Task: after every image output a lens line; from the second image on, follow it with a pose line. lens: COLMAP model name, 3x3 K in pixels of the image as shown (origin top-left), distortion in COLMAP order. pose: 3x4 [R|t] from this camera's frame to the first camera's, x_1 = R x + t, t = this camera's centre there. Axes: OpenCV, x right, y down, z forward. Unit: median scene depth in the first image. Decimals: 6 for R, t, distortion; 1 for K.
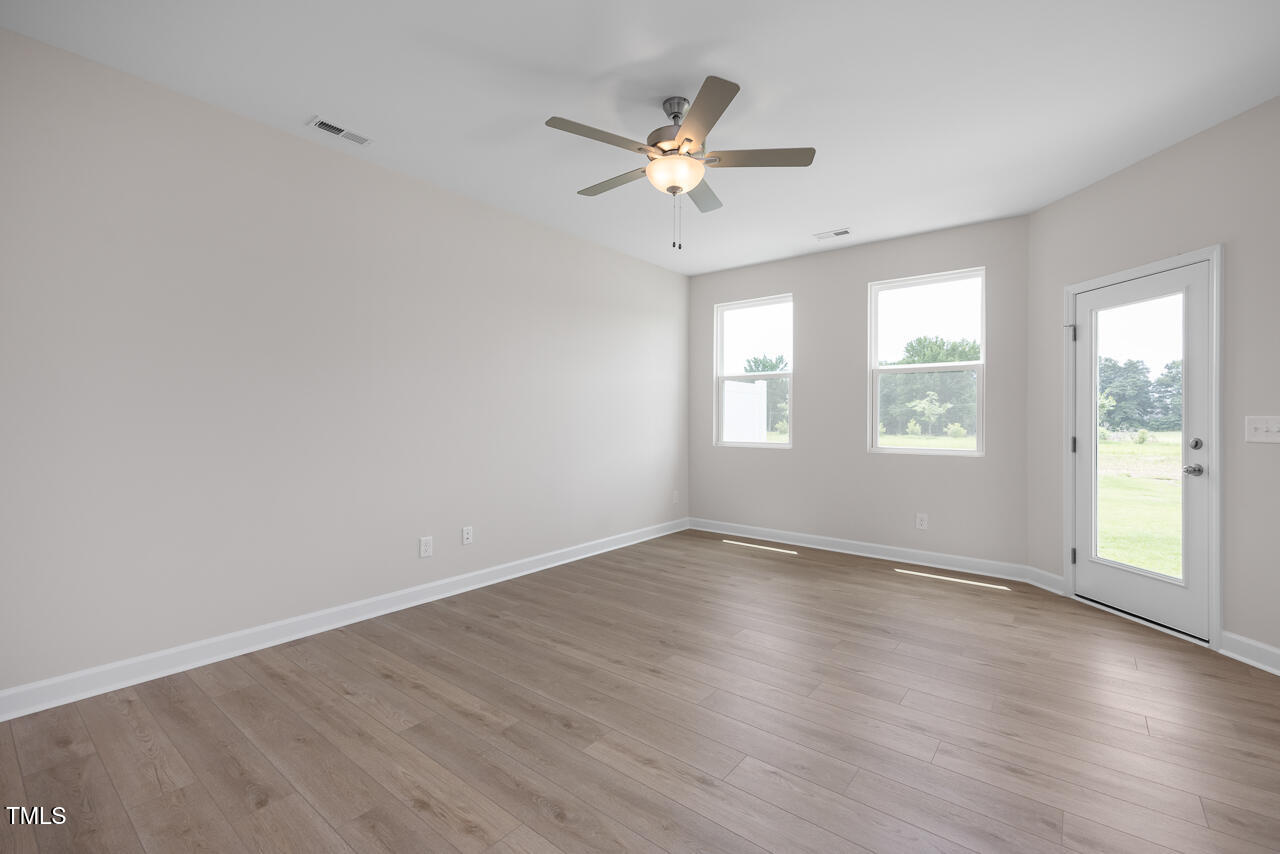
lens RADIAL K [[550.1, 0, 645.5], [0, 550.1, 418.6], [0, 0, 1]] dist [0.011534, -0.000233]
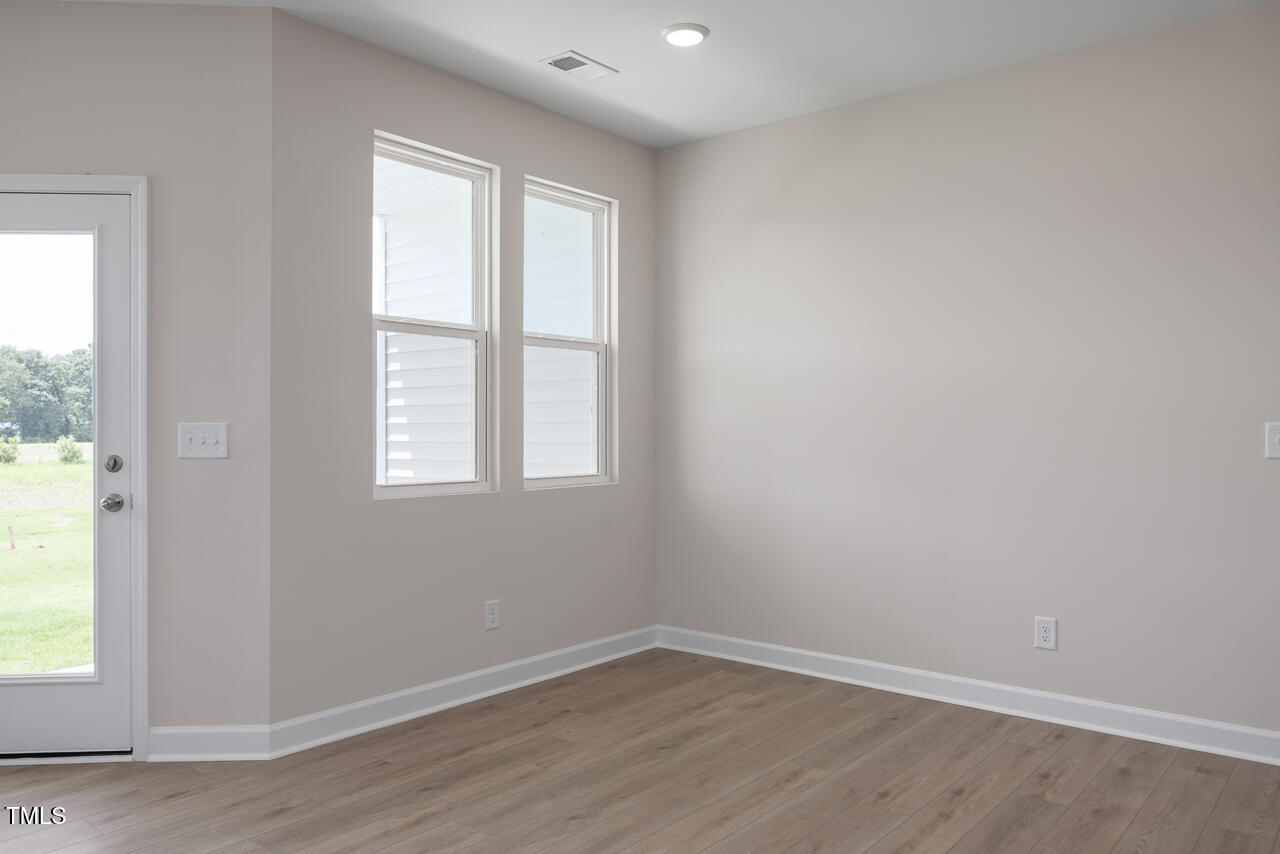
lens RADIAL K [[961.0, 0, 633.4], [0, 961.0, 429.2], [0, 0, 1]] dist [0.027605, 0.004038]
pose [[0.020712, -0.007001, 0.999761, -0.145088], [-0.004180, 0.999966, 0.007089, -0.006397], [-0.999777, -0.004326, 0.020682, 0.308421]]
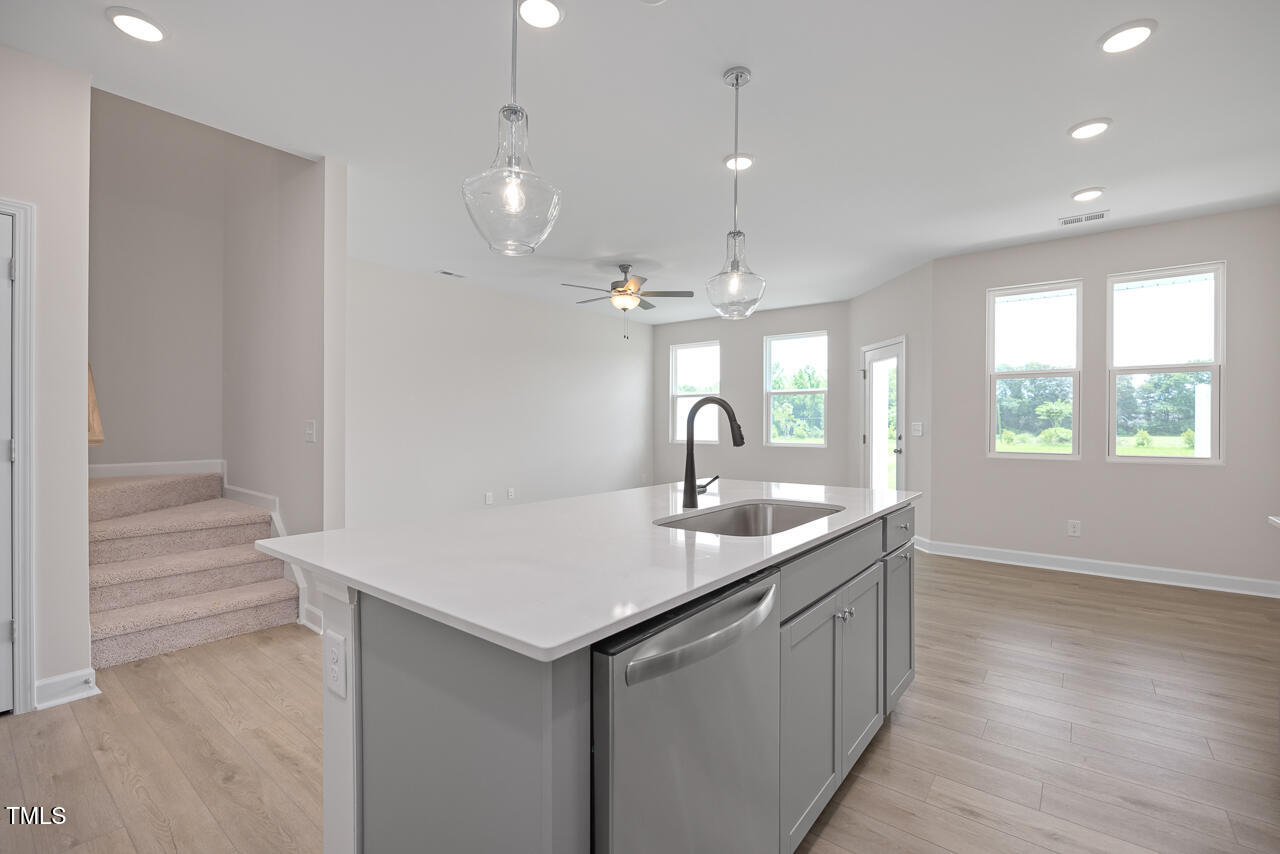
lens RADIAL K [[560.4, 0, 641.6], [0, 560.4, 426.6], [0, 0, 1]] dist [-0.000801, 0.000117]
pose [[0.999990, -0.000957, -0.004292, 0.096956], [0.000976, 0.999990, 0.004325, -0.000447], [0.004288, -0.004329, 0.999981, -0.820625]]
